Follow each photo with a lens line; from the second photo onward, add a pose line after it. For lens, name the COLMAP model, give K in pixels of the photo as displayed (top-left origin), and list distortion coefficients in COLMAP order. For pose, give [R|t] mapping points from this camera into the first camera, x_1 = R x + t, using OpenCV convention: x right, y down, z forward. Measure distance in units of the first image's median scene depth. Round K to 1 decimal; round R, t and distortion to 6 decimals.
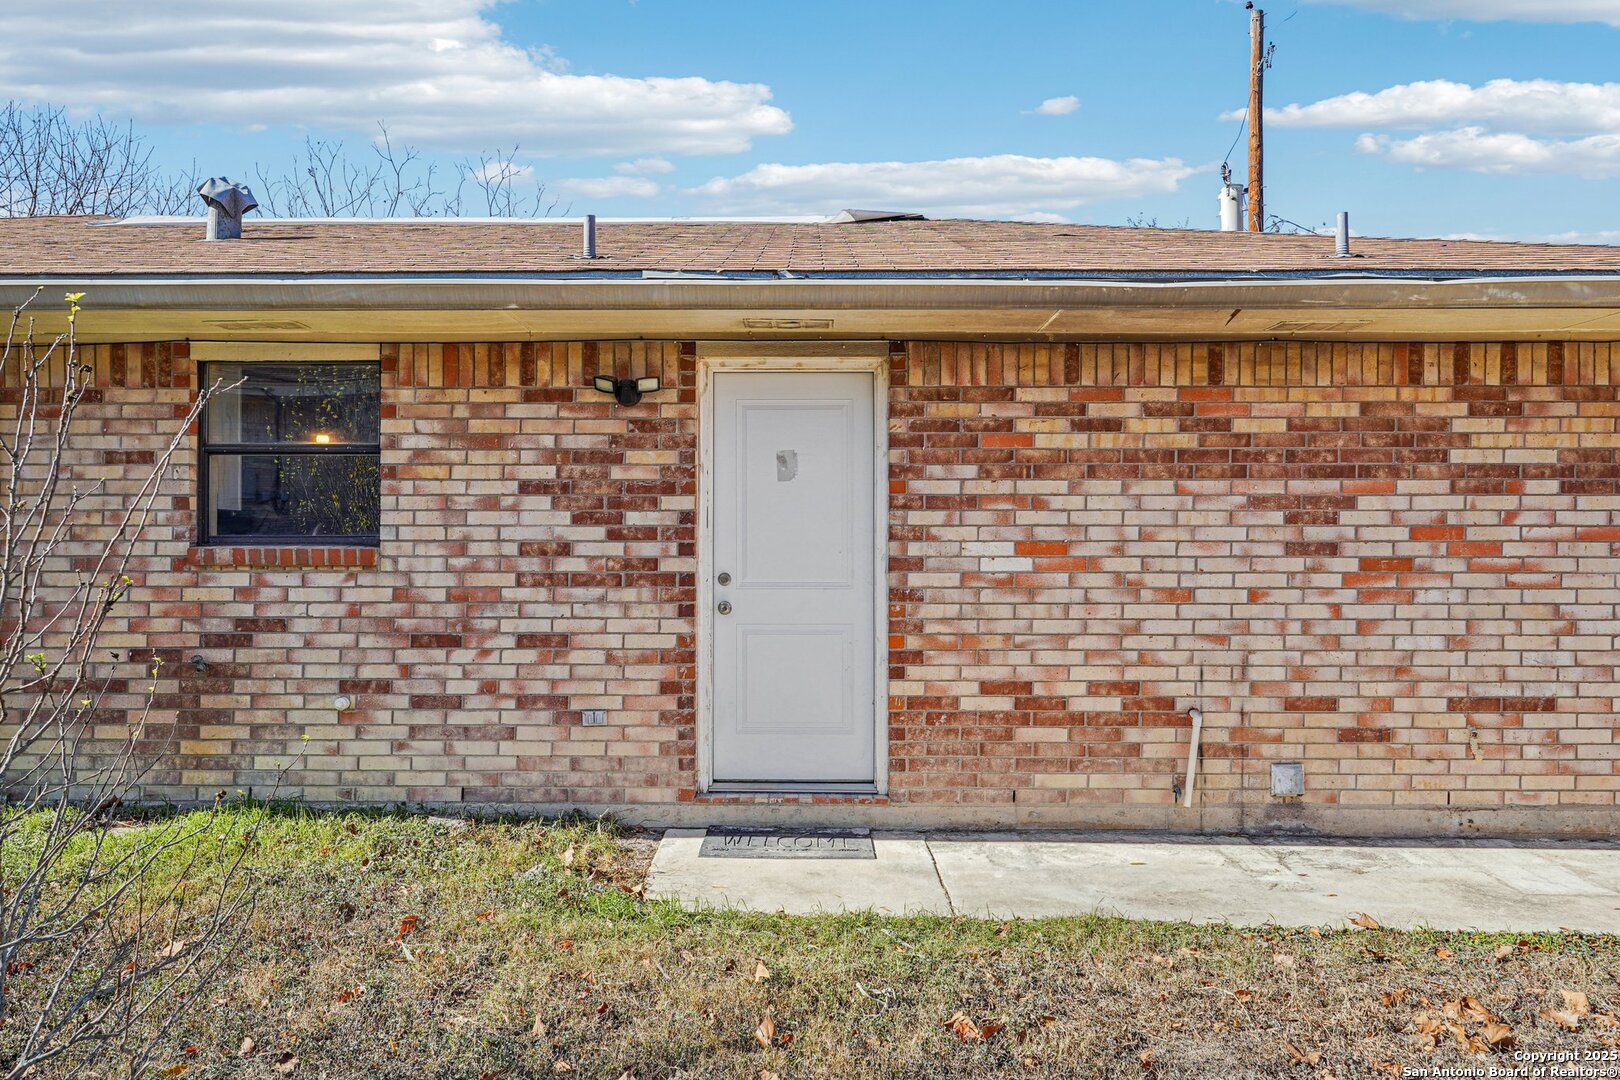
lens RADIAL K [[1131.6, 0, 809.4], [0, 1131.6, 530.8], [0, 0, 1]] dist [0.000307, 0.006302]
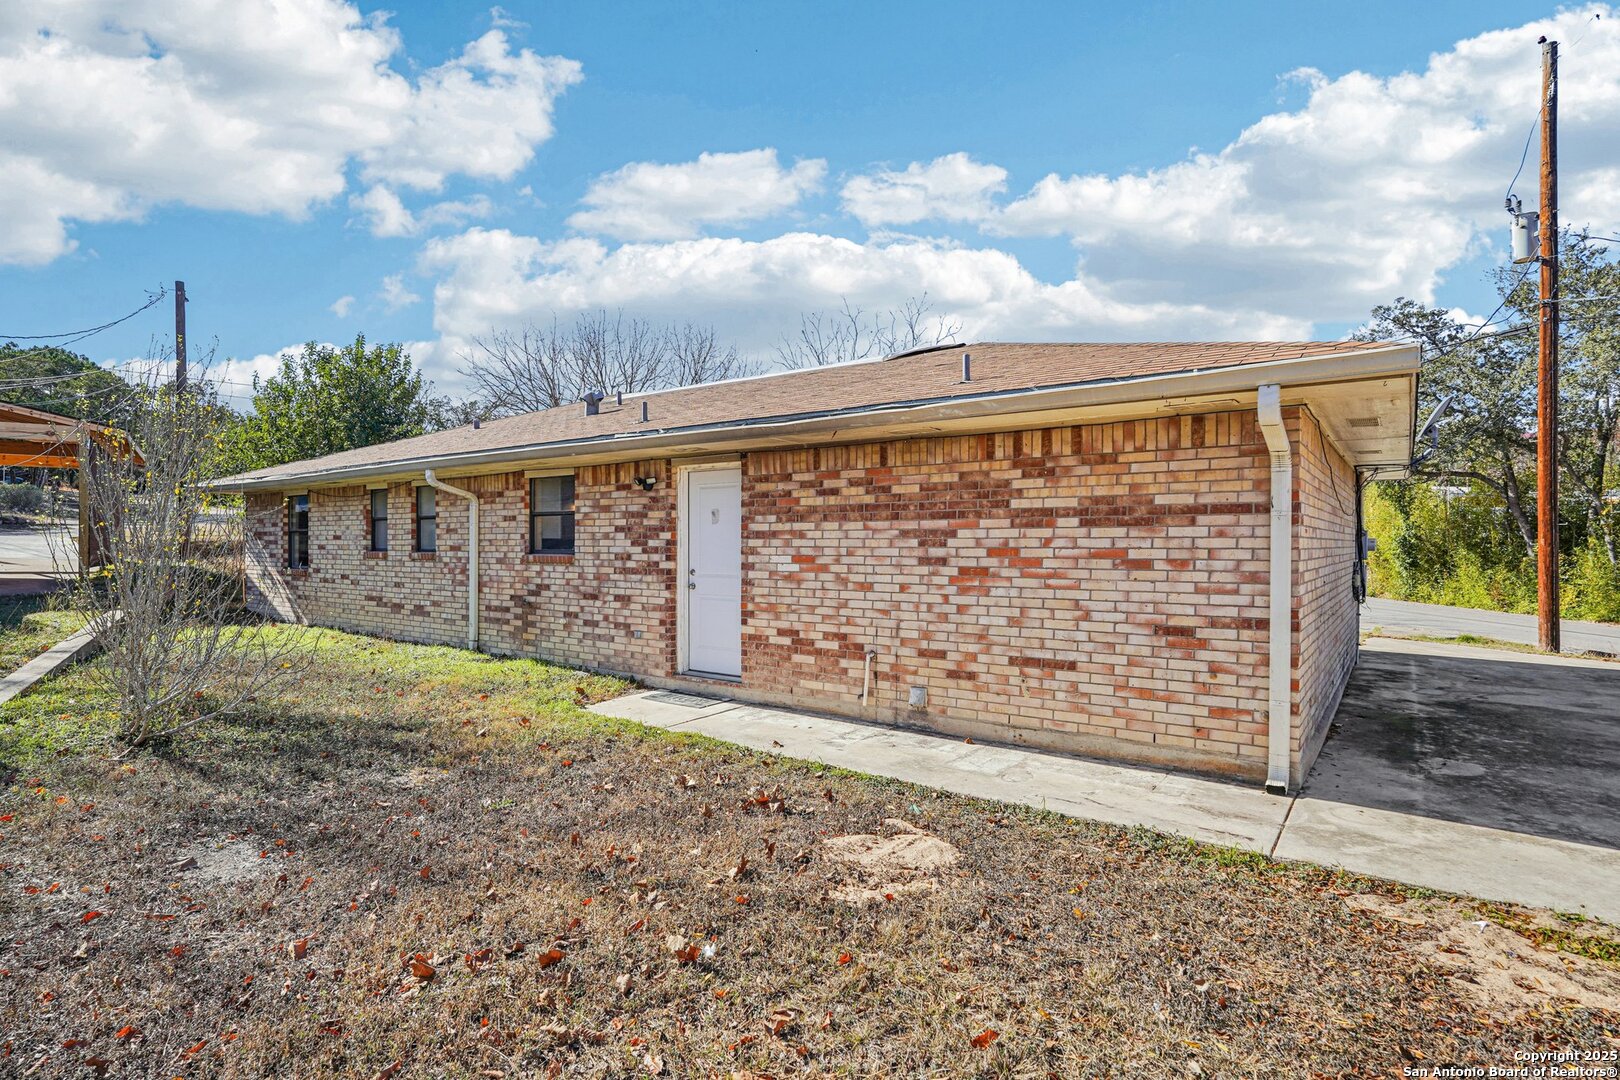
lens RADIAL K [[830.9, 0, 810.6], [0, 830.9, 543.8], [0, 0, 1]] dist [-0.005102, -0.000137]
pose [[0.813262, 0.000712, -0.581897, 1.010857], [0.006253, 0.999931, 0.009962, -0.023248], [0.581864, -0.011740, 0.813202, -0.105103]]
